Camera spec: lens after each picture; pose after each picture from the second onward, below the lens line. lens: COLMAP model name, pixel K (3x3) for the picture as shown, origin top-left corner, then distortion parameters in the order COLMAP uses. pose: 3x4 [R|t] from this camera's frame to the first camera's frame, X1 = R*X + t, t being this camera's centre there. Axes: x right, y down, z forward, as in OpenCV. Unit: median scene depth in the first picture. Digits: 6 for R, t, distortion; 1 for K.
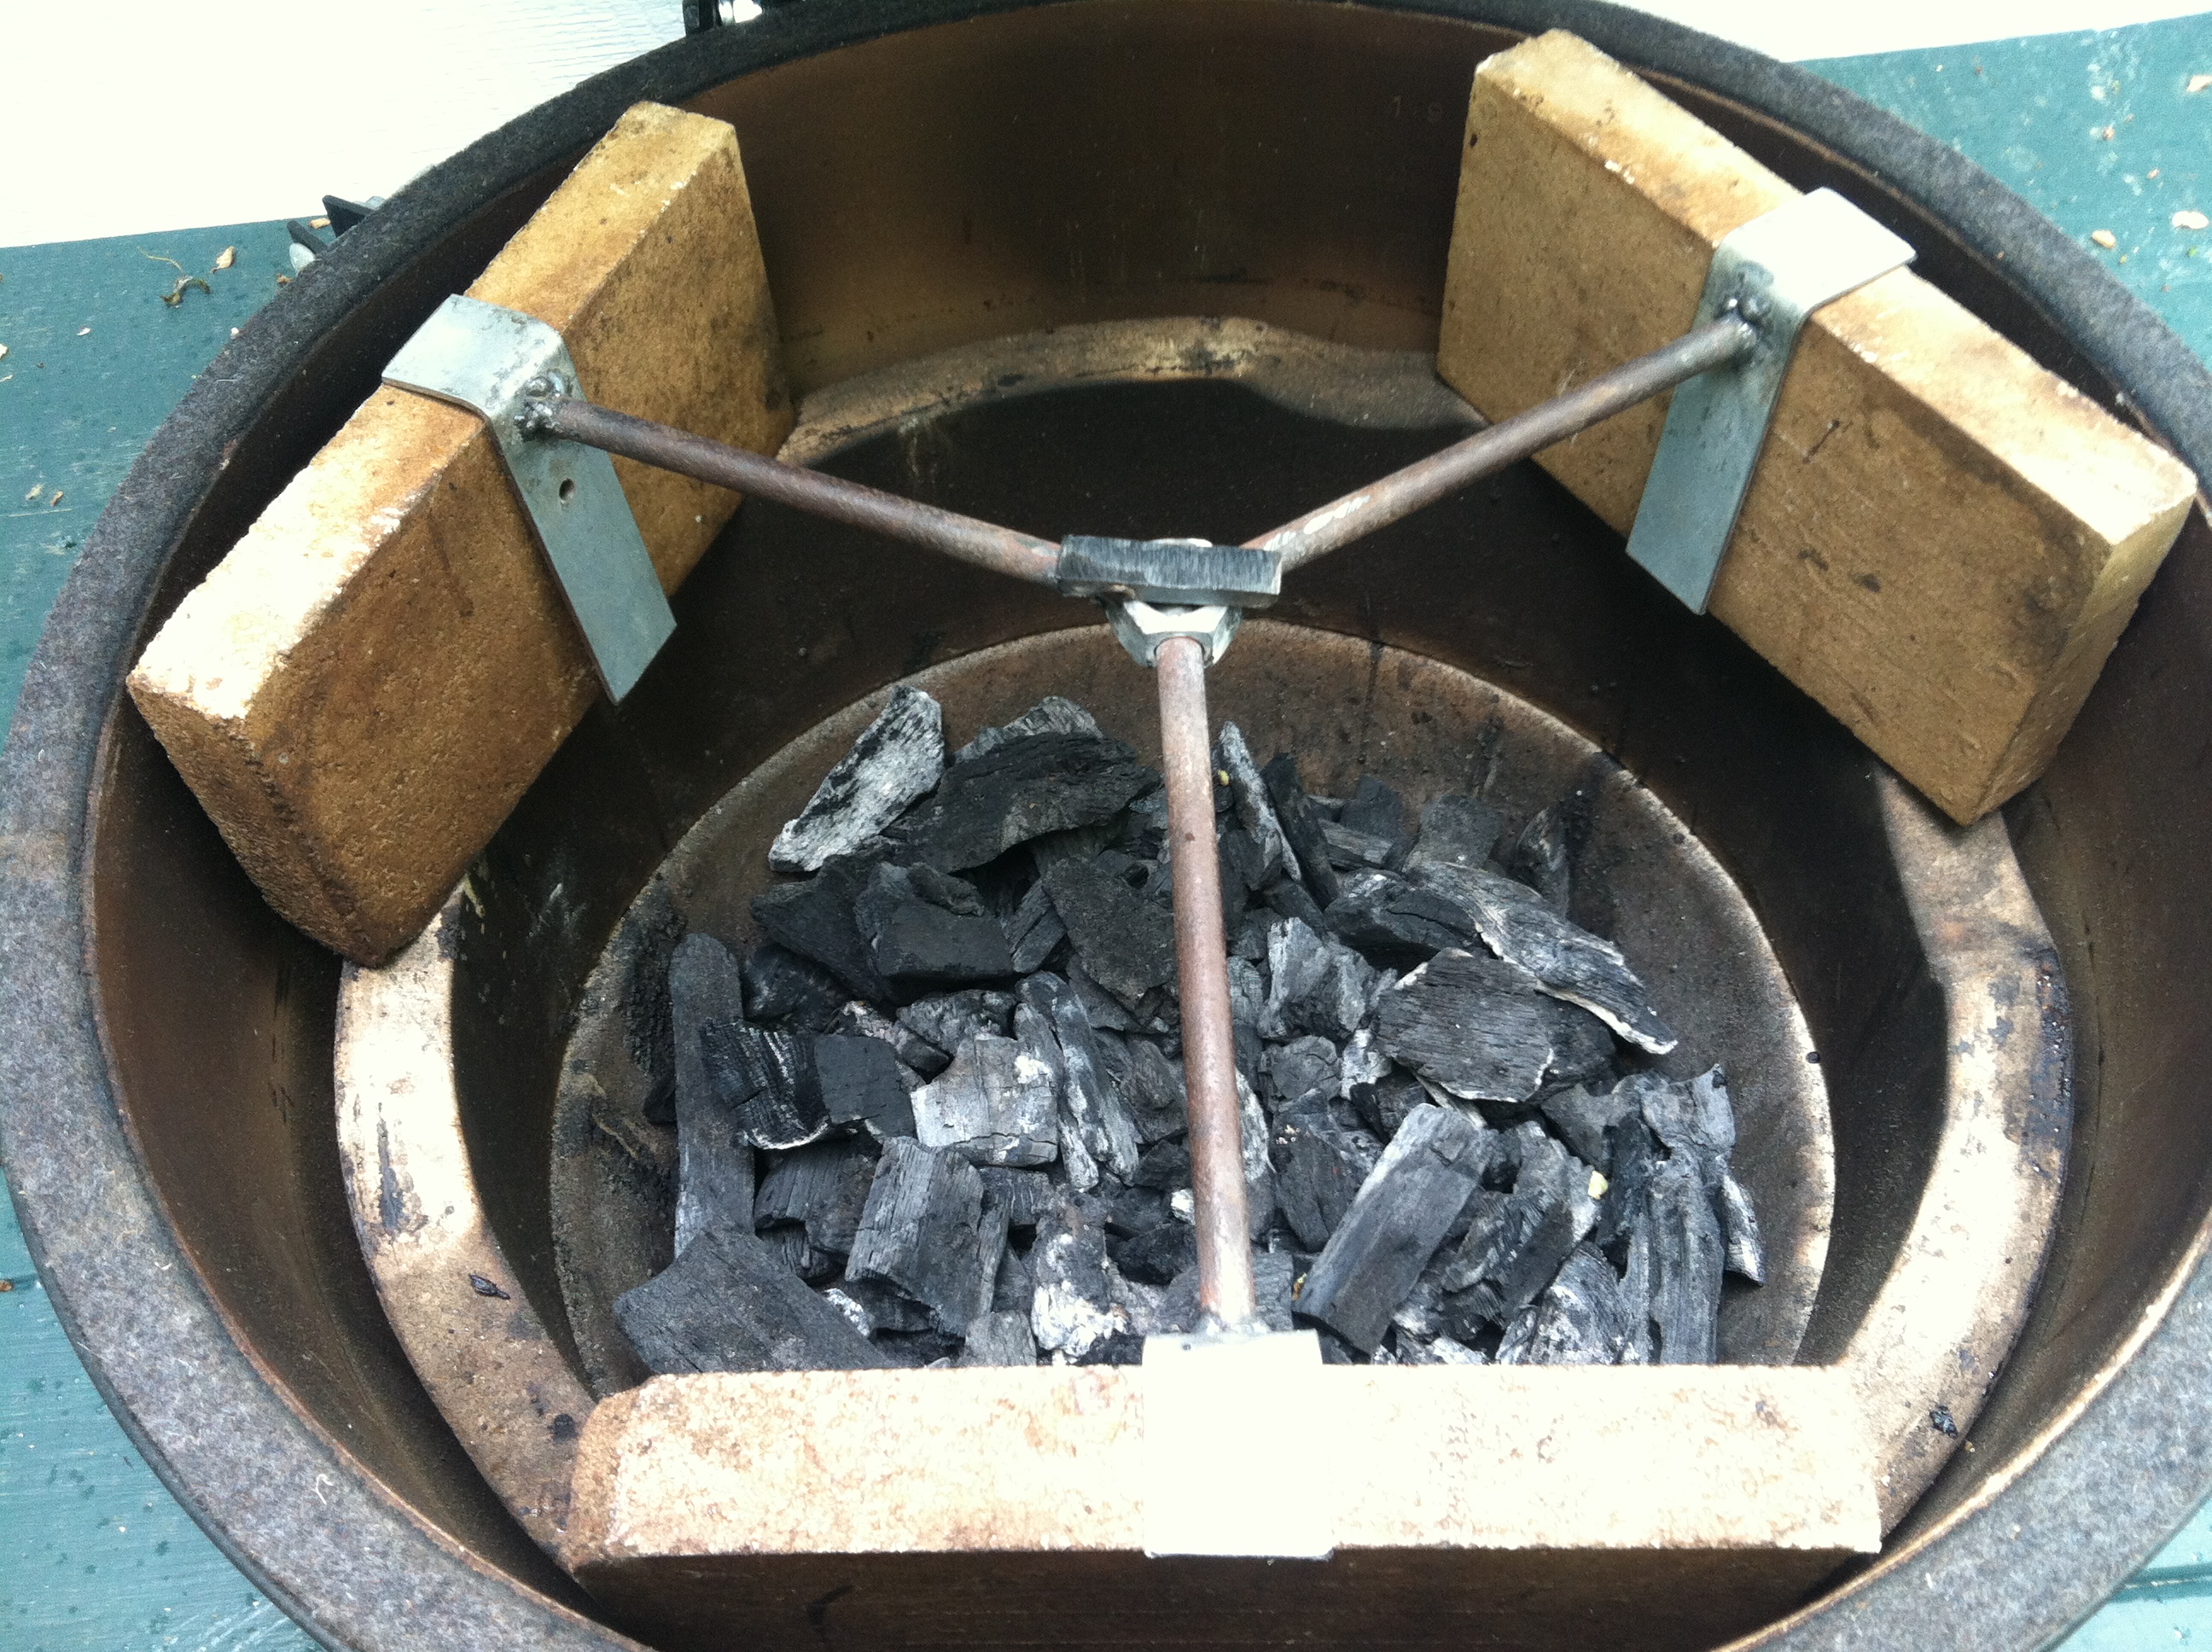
lens RADIAL K [[1864.1, 0, 1106.0], [0, 1864.1, 826.0], [0, 0, 1]] dist [-0.001364, -0.001076]
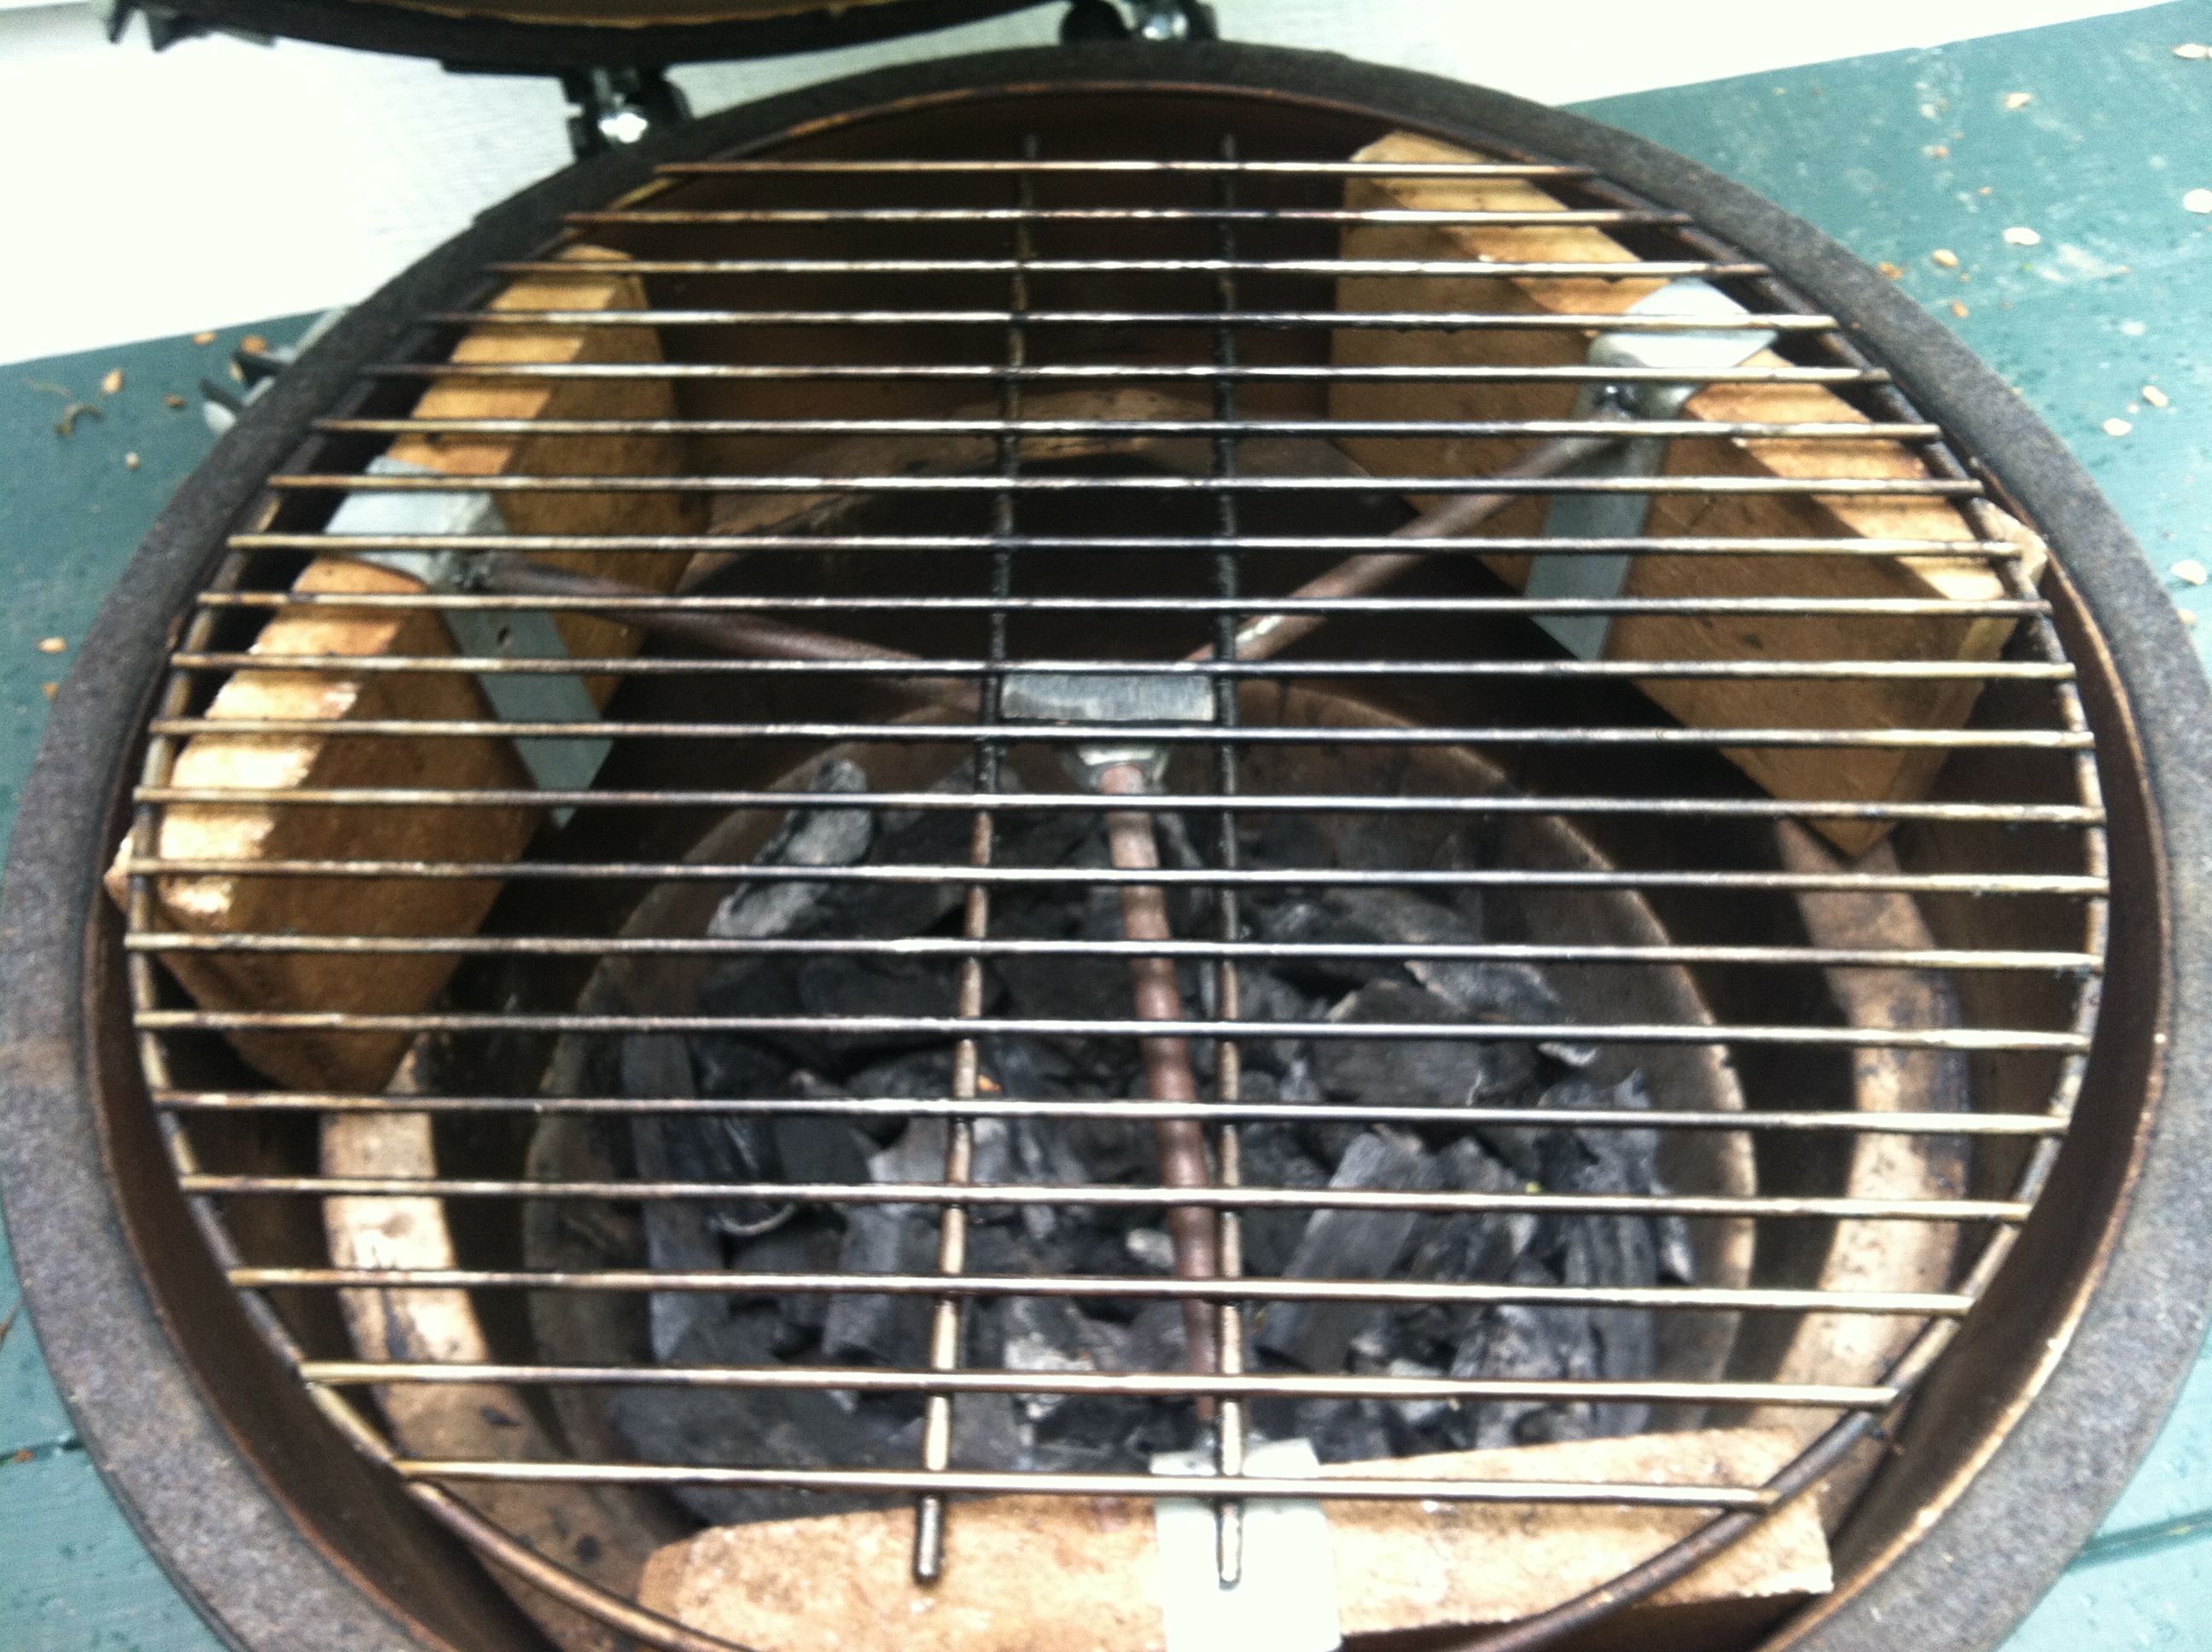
lens RADIAL K [[1891.7, 0, 1080.9], [0, 1891.7, 822.1], [0, 0, 1]] dist [0.001990, -0.042556]
pose [[0.995989, -0.074672, 0.049285, -0.042496], [0.073328, 0.996899, 0.028550, -0.108305], [-0.051264, -0.024822, 0.998377, -0.073106]]
